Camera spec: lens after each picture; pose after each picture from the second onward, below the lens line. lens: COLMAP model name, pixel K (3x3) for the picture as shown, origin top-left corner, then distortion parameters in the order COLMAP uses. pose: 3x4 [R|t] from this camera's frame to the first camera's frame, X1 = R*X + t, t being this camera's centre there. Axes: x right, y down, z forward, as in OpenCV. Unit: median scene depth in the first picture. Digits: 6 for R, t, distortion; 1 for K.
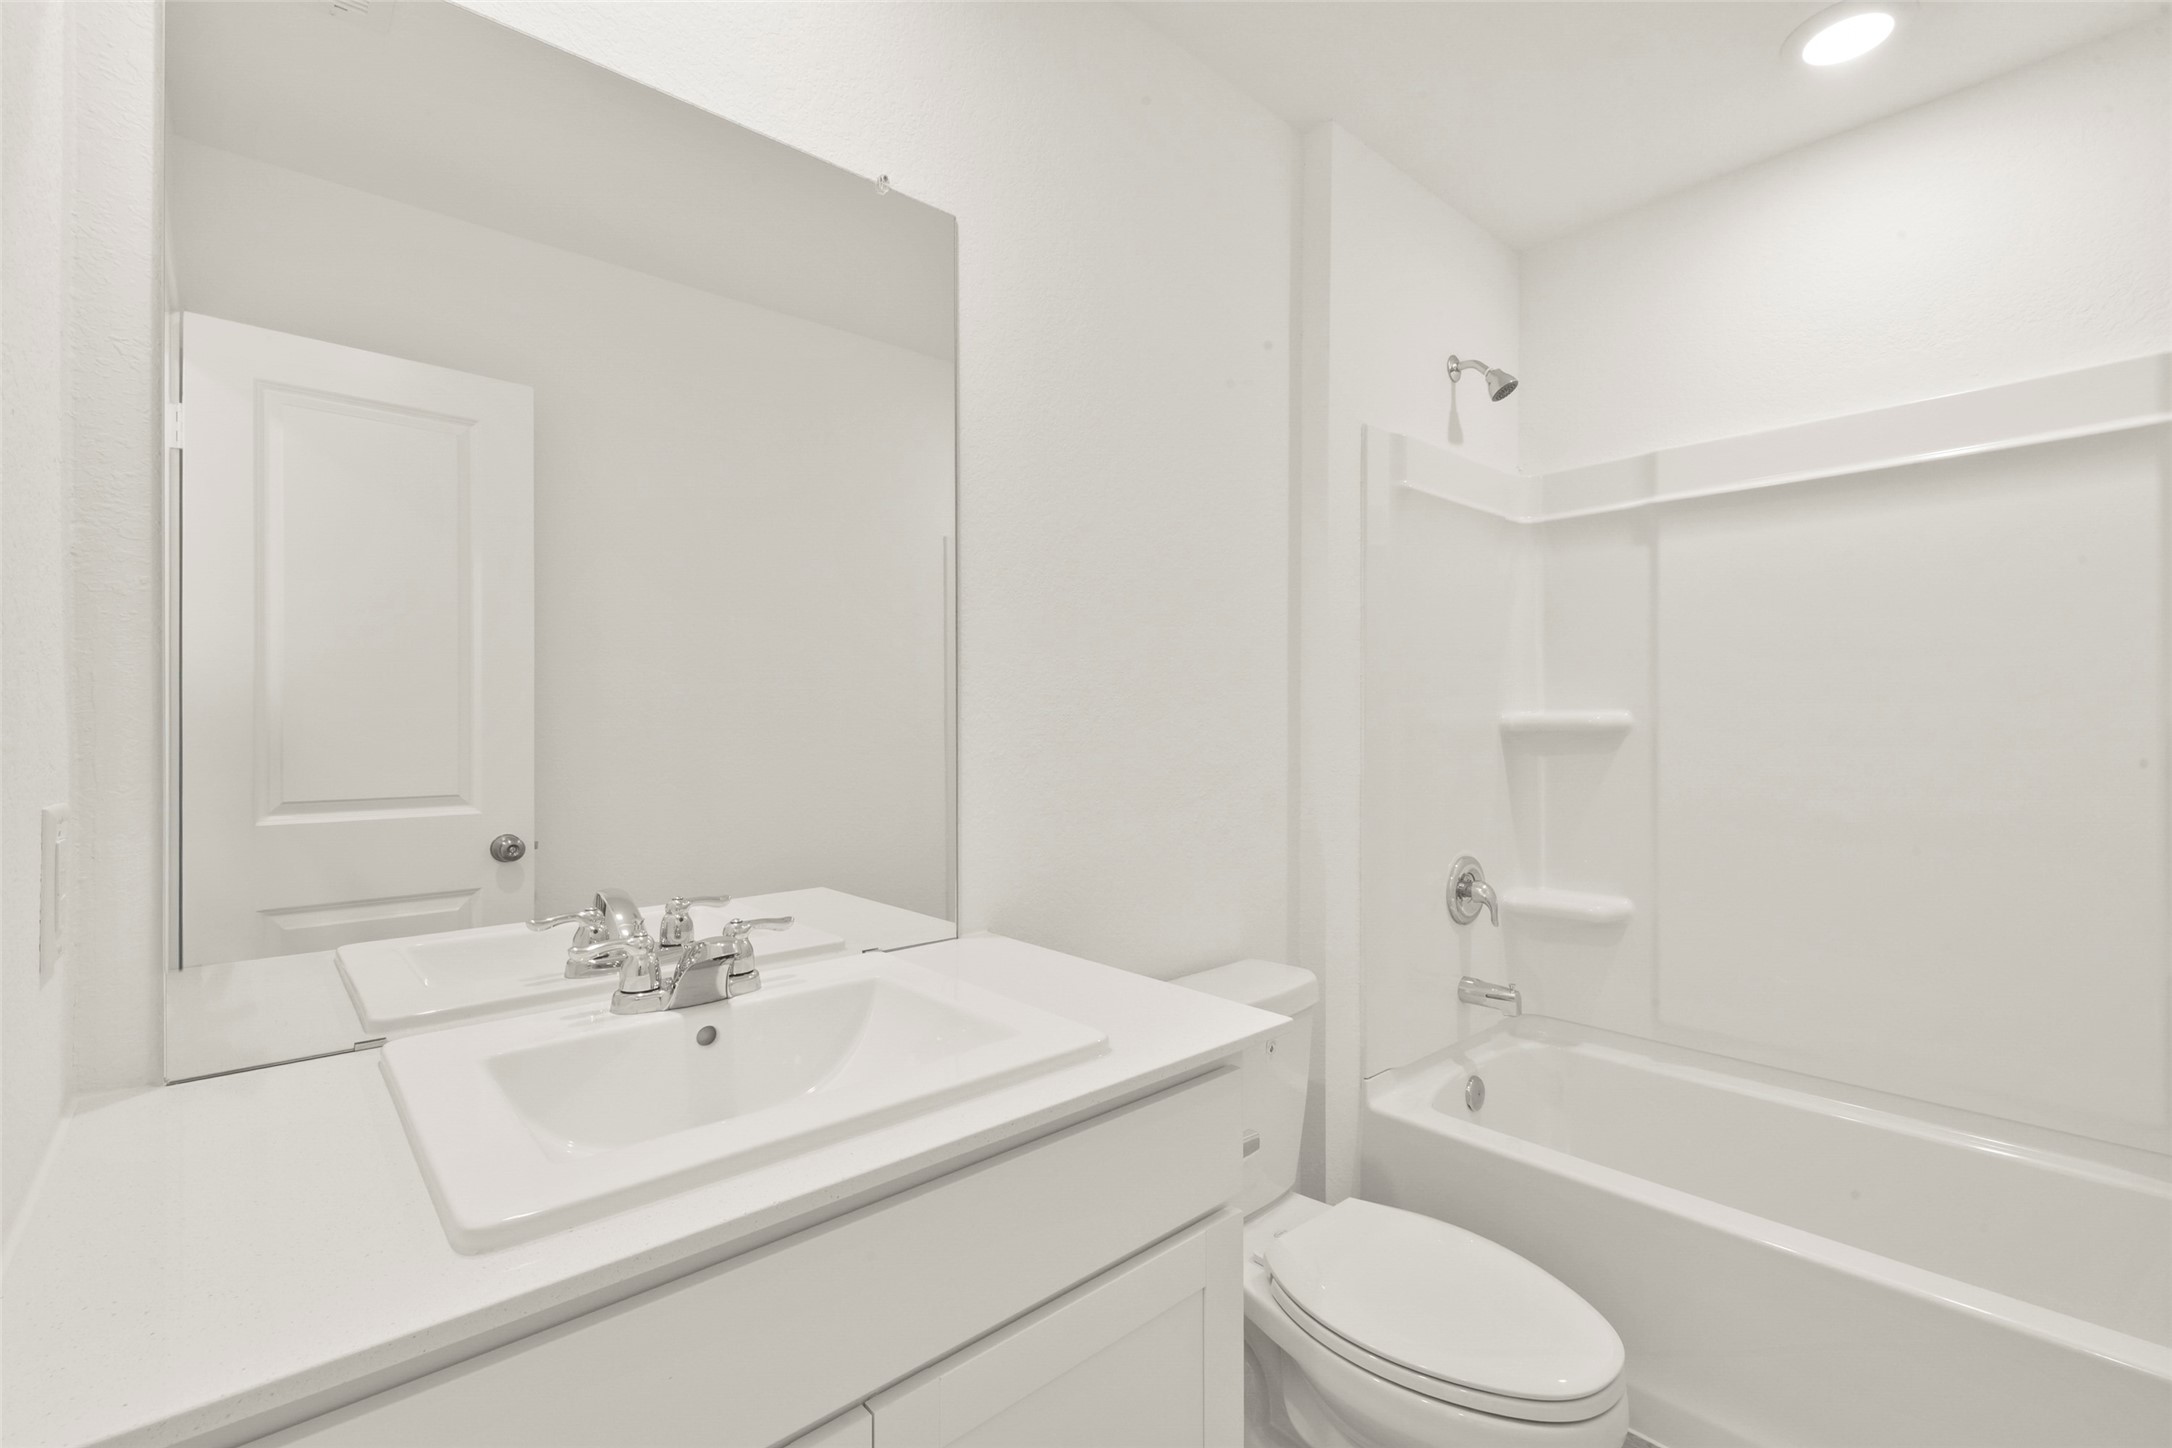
lens RADIAL K [[949.3, 0, 1157.5], [0, 949.3, 722.7], [0, 0, 1]] dist [0.001216, -0.000361]
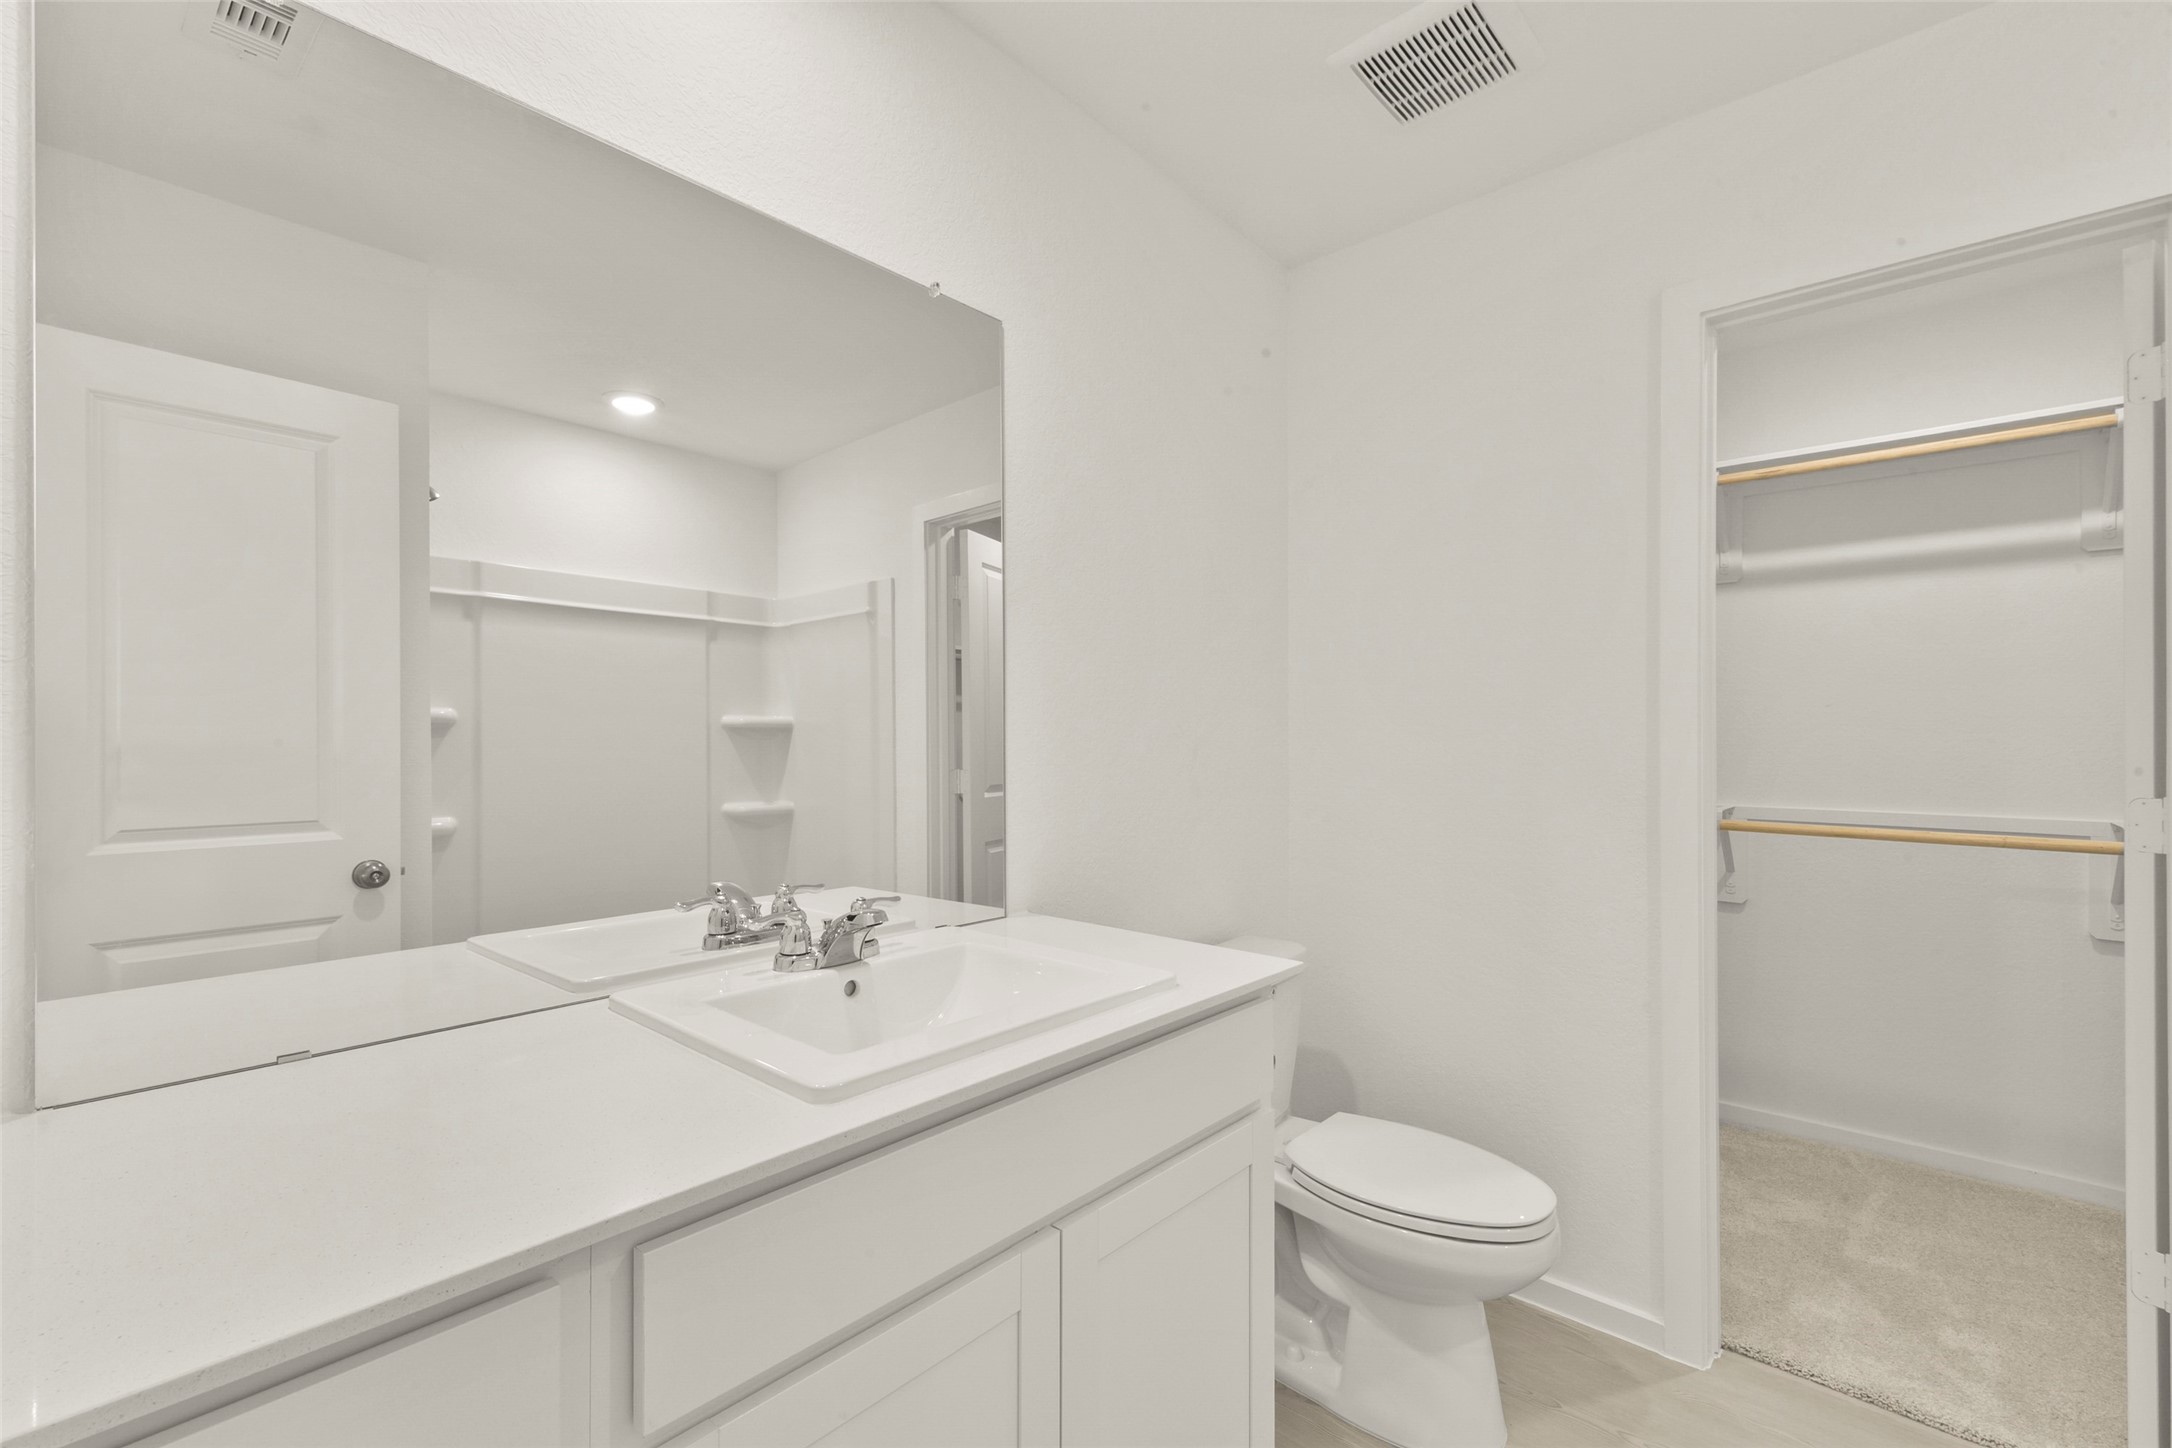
lens RADIAL K [[946.5, 0, 1085.0], [0, 946.5, 749.4], [0, 0, 1]] dist [-0.004171, -0.000237]
pose [[0.997353, -0.006679, 0.072402, -0.204456], [0.006147, 0.999952, 0.007570, 0.004258], [-0.072449, -0.007105, 0.997347, -0.219746]]
